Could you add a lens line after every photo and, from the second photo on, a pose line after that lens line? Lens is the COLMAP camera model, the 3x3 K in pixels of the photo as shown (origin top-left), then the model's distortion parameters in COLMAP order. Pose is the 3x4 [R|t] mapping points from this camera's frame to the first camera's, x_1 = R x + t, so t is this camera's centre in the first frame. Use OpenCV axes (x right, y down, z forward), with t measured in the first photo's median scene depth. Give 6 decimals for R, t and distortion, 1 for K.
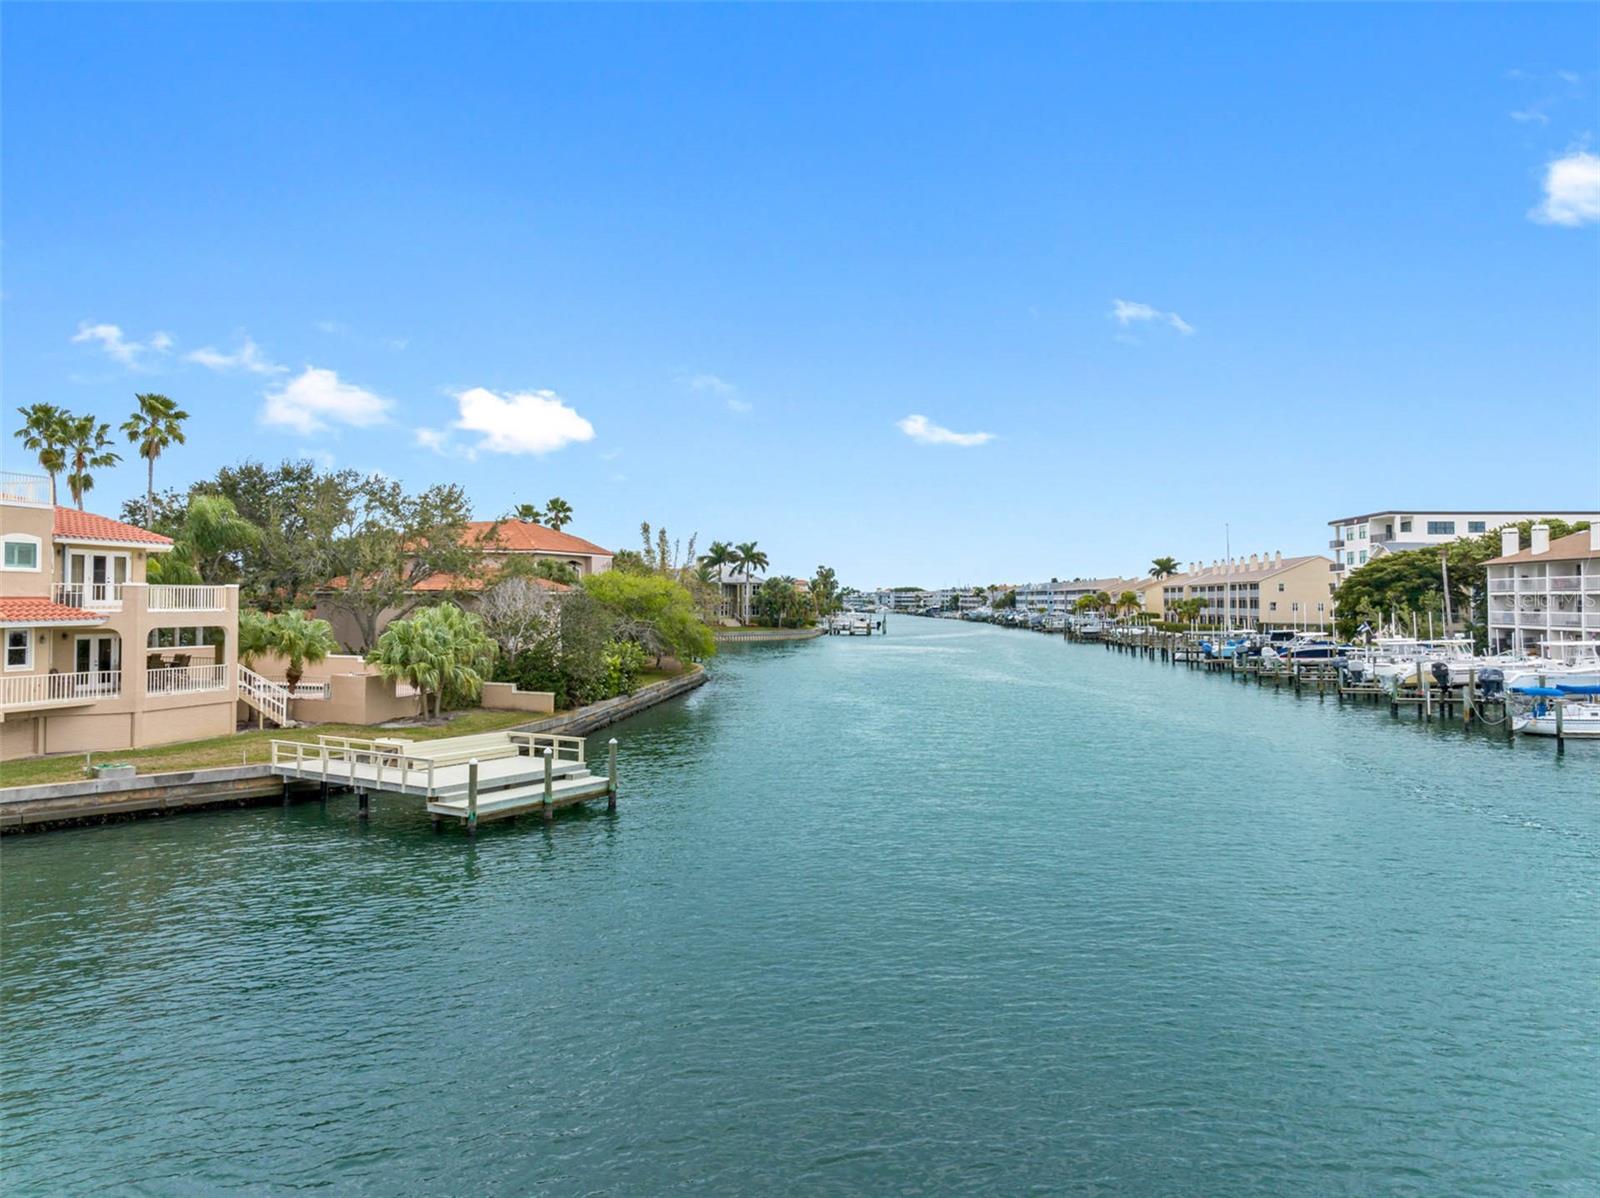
lens RADIAL K [[1128.3, 0, 805.8], [0, 1128.3, 602.6], [0, 0, 1]] dist [0.004269, -0.004640]
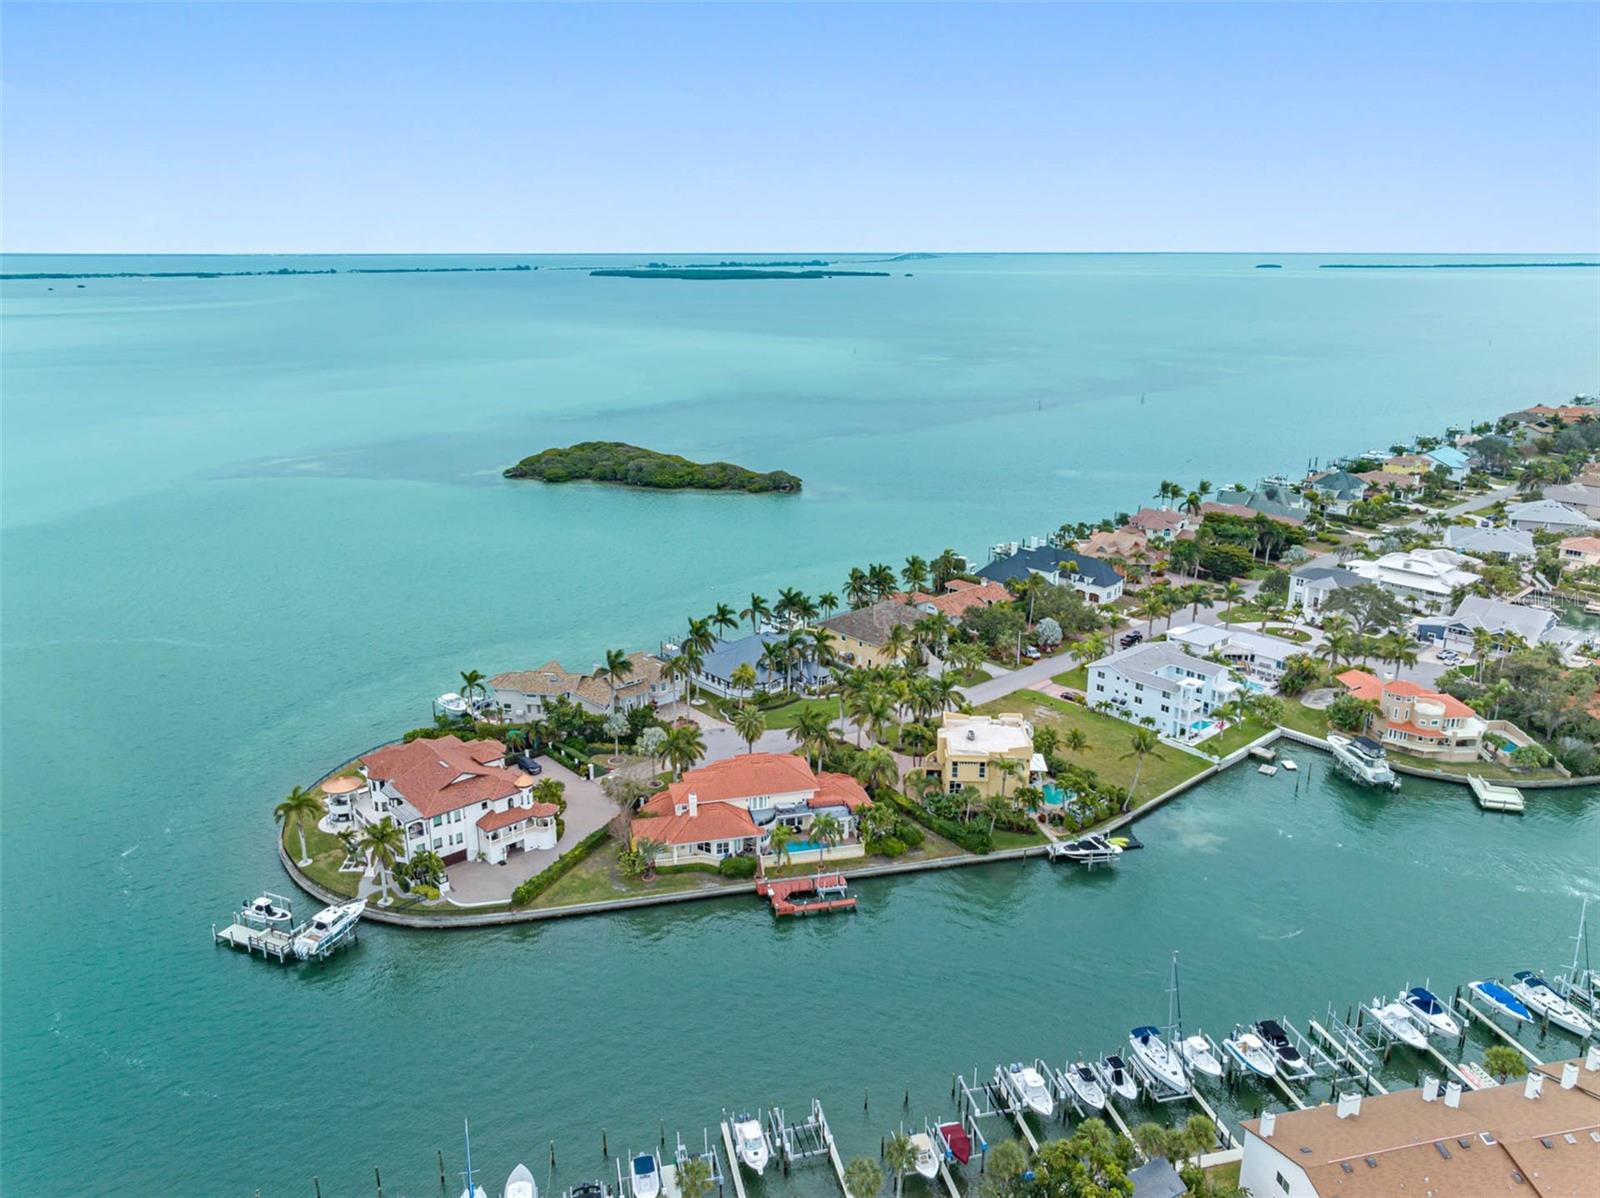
lens RADIAL K [[1145.7, 0, 807.5], [0, 1145.7, 588.4], [0, 0, 1]] dist [0.006064, -0.025523]
pose [[0.311555, 0.265159, -0.912483, 1.084464], [0.000821, 0.960202, 0.279306, -0.746752], [0.950228, -0.087769, 0.298938, -1.172076]]
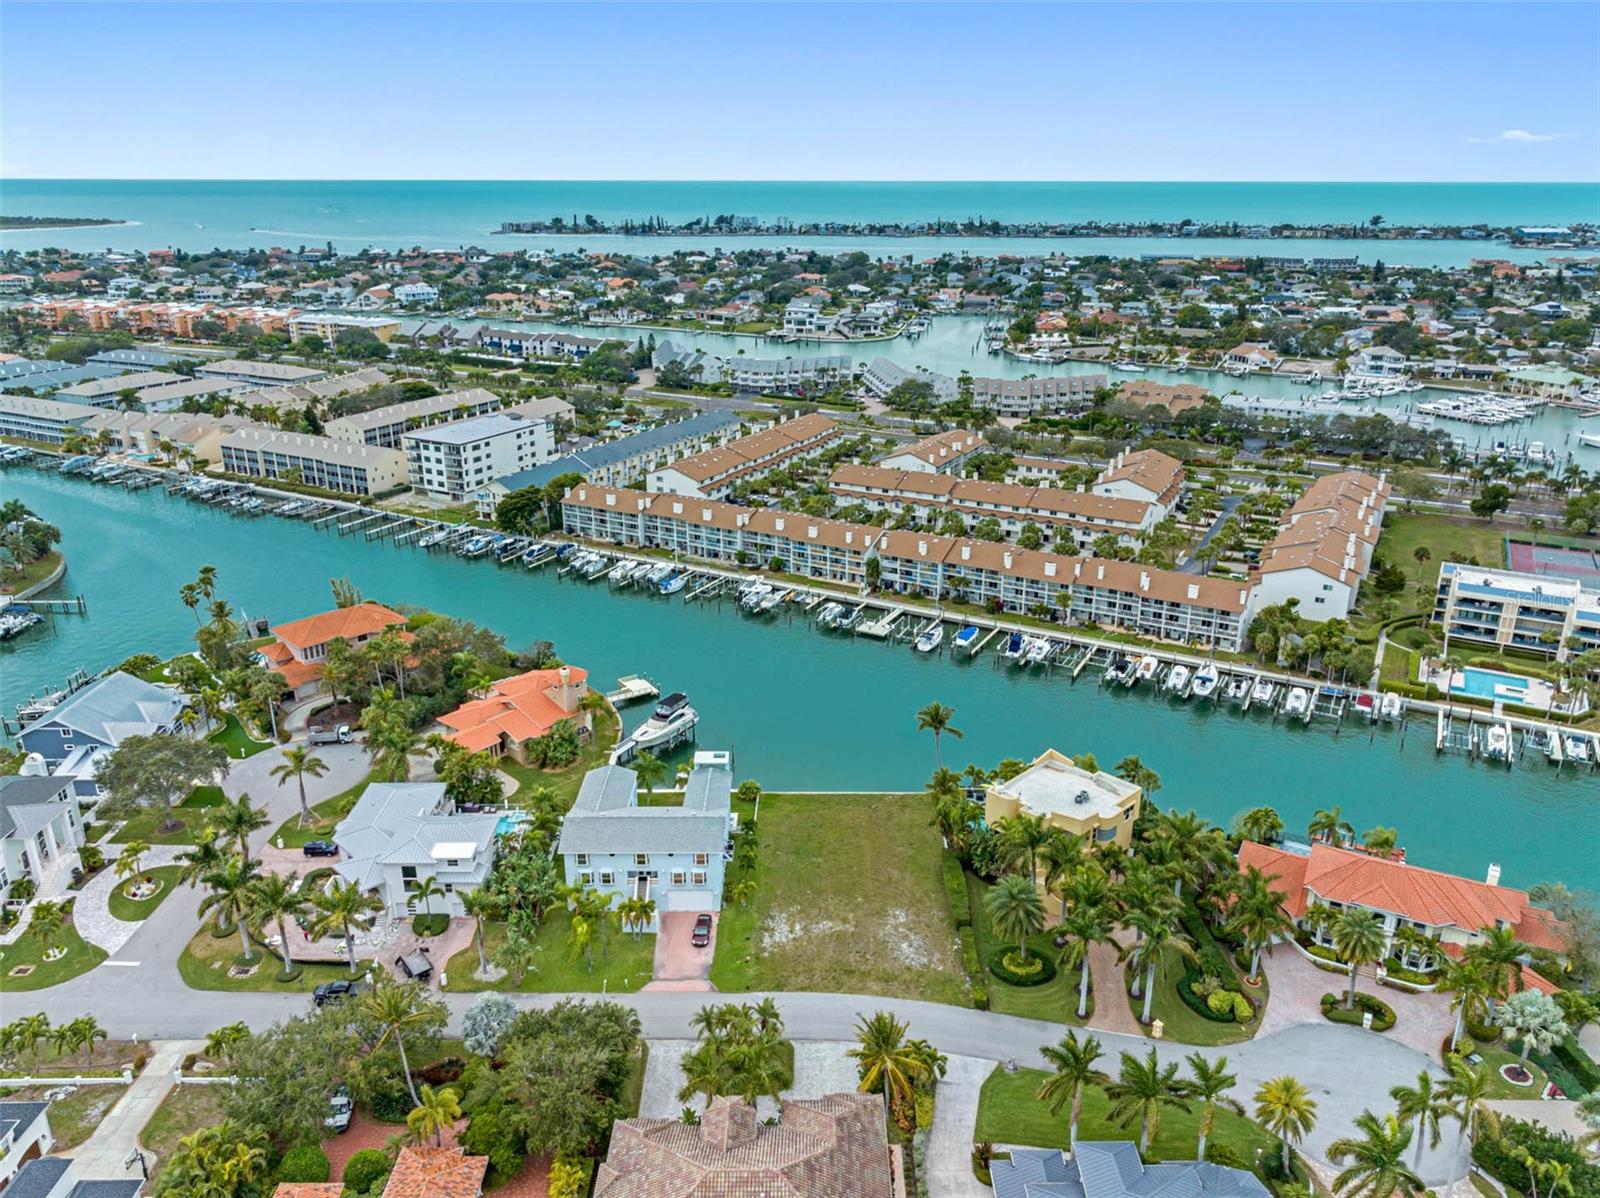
lens RADIAL K [[1154.3, 0, 806.3], [0, 1154.3, 590.7], [0, 0, 1]] dist [0.004506, -0.023180]
pose [[0.404155, -0.312130, 0.859787, -1.580825], [-0.000243, 0.939939, 0.341343, -0.755294], [-0.914691, -0.138165, 0.379805, -0.633176]]
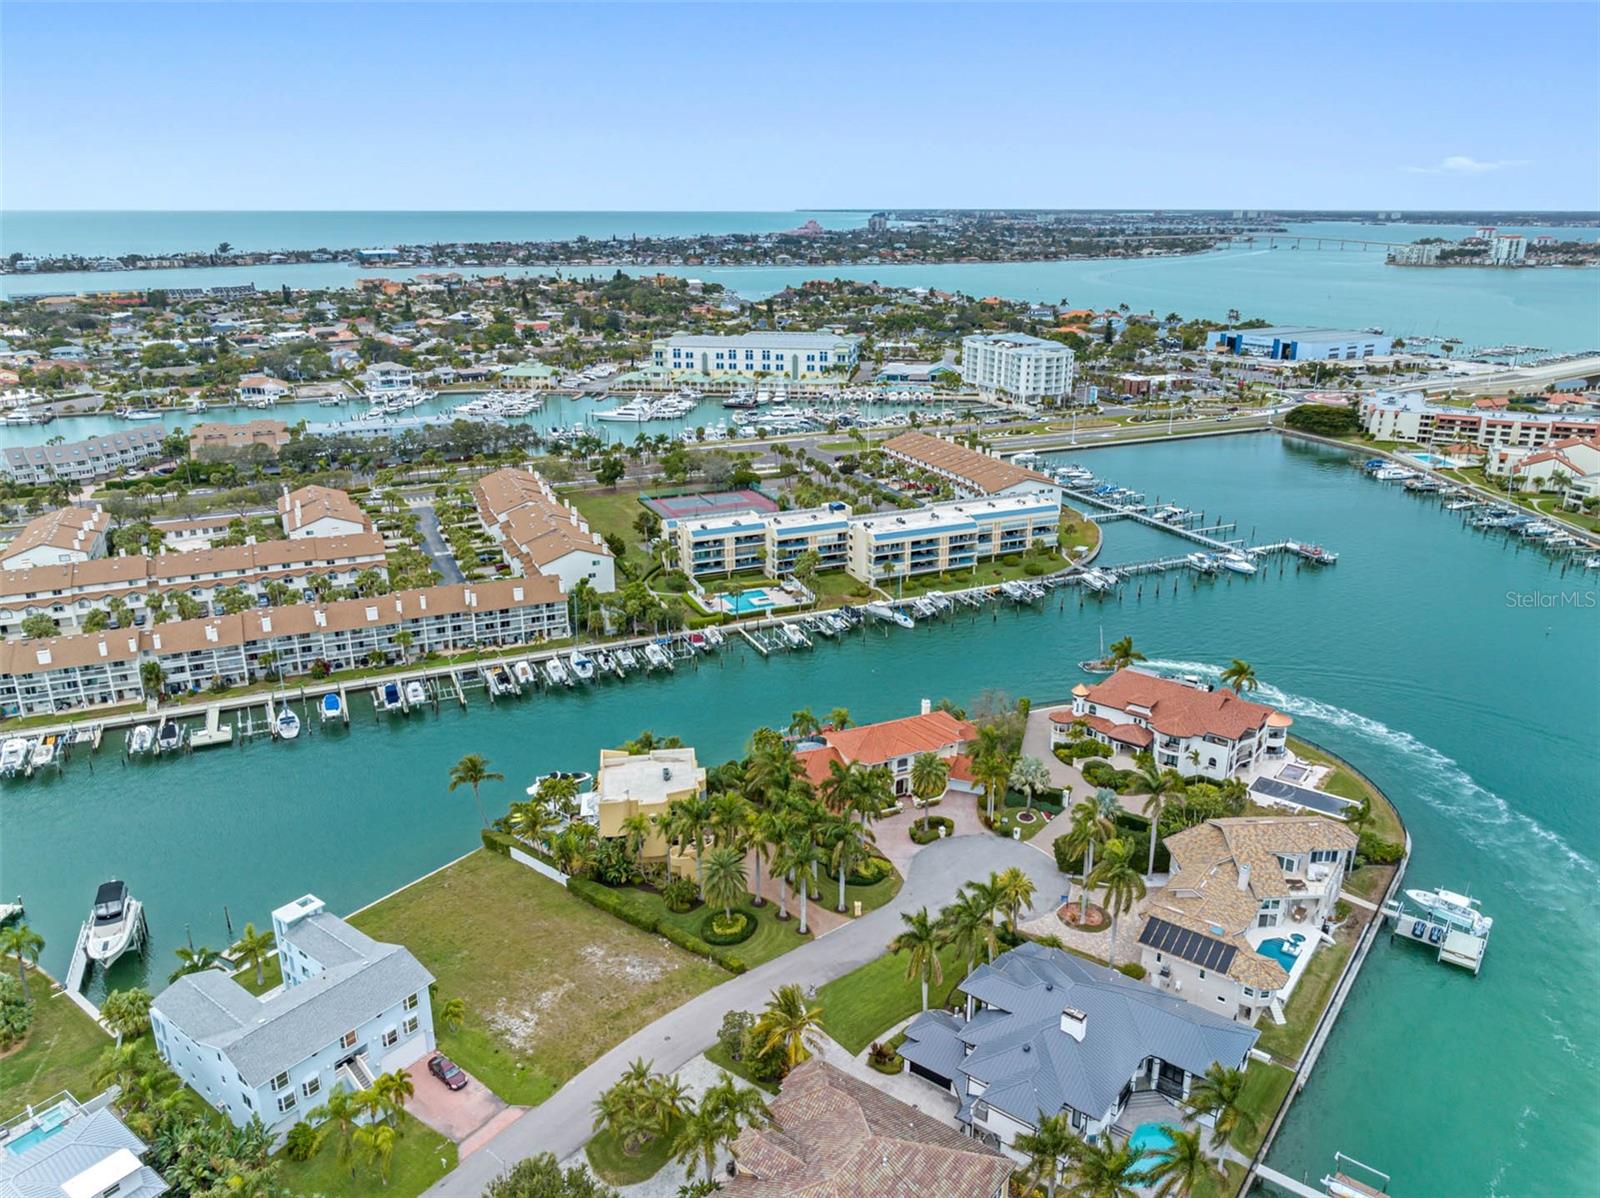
lens RADIAL K [[1145.7, 0, 807.5], [0, 1145.7, 588.4], [0, 0, 1]] dist [0.006064, -0.025523]
pose [[-0.487098, -0.280839, 0.826961, -1.589071], [-0.004227, 0.947634, 0.319330, -0.756496], [-0.873337, 0.152049, -0.462778, 0.043420]]
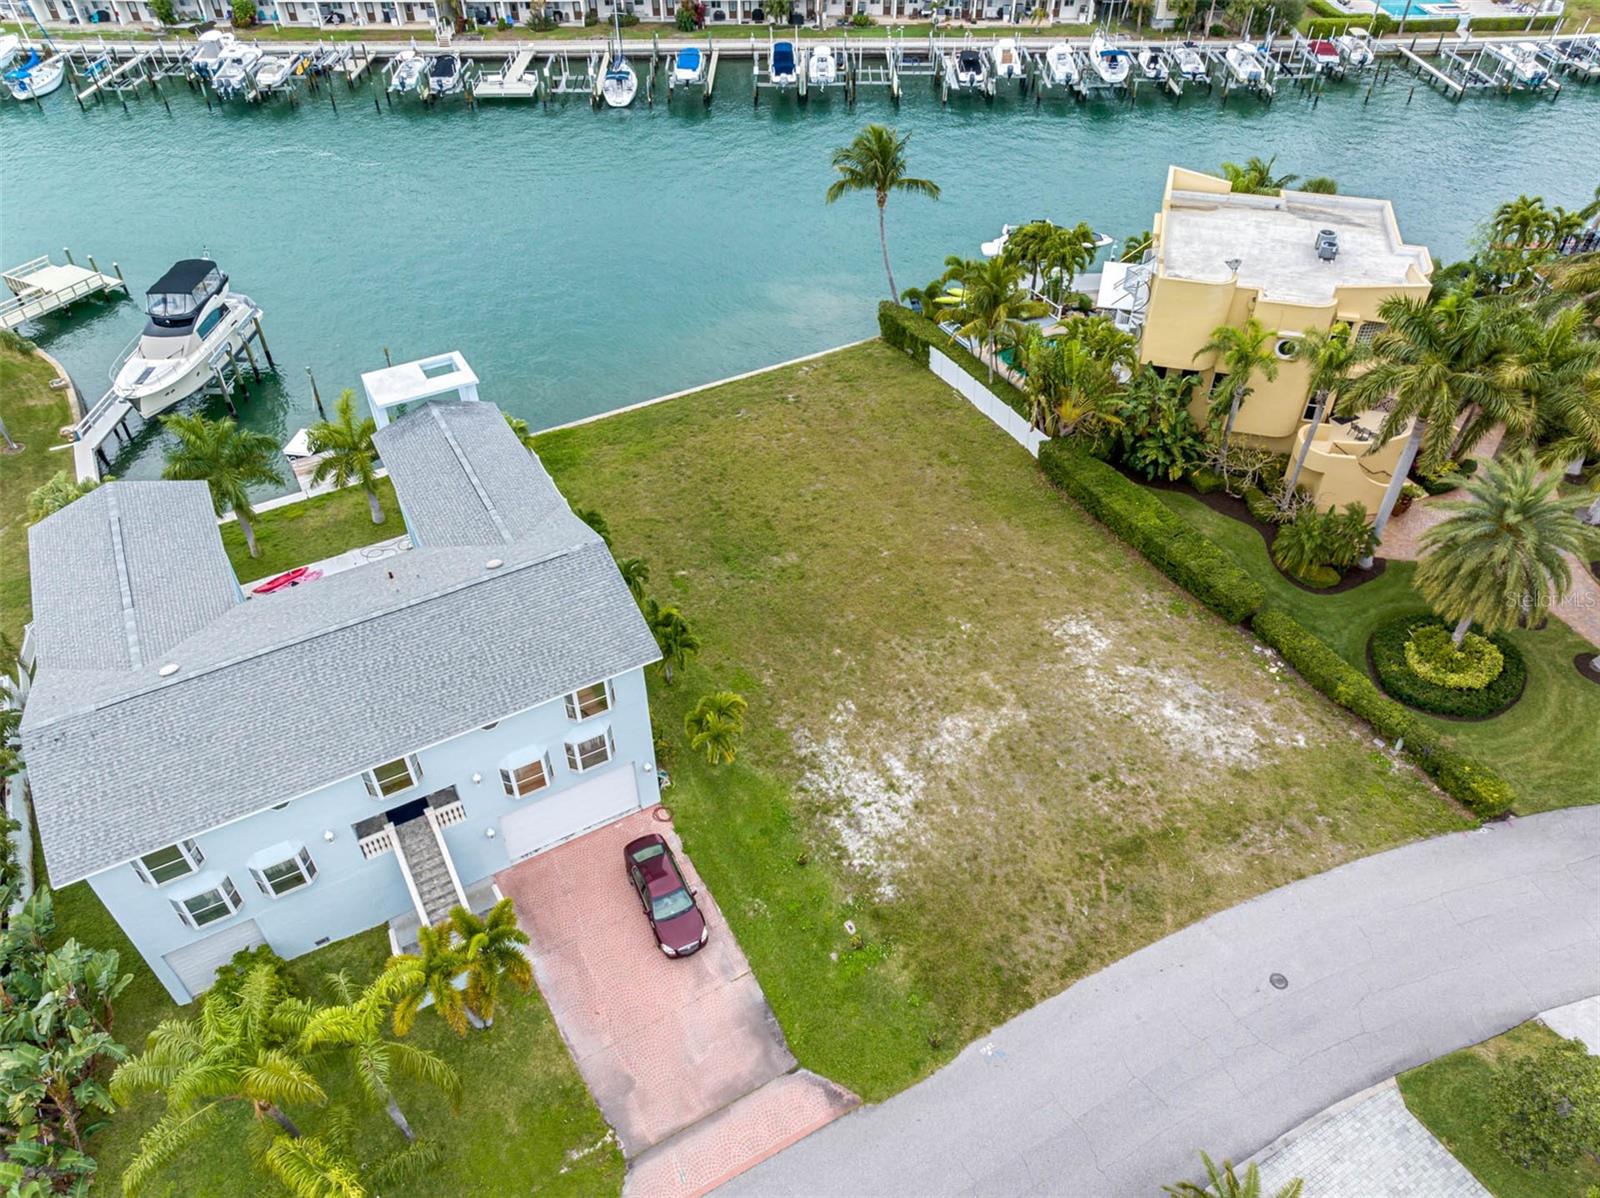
lens RADIAL K [[1122.5, 0, 804.5], [0, 1122.5, 580.2], [0, 0, 1]] dist [-0.002091, 0.006399]
pose [[-0.094730, -0.653517, 0.750960, -0.873777], [0.001548, 0.754255, 0.656580, -0.309292], [-0.995502, 0.063361, -0.070439, -0.121025]]
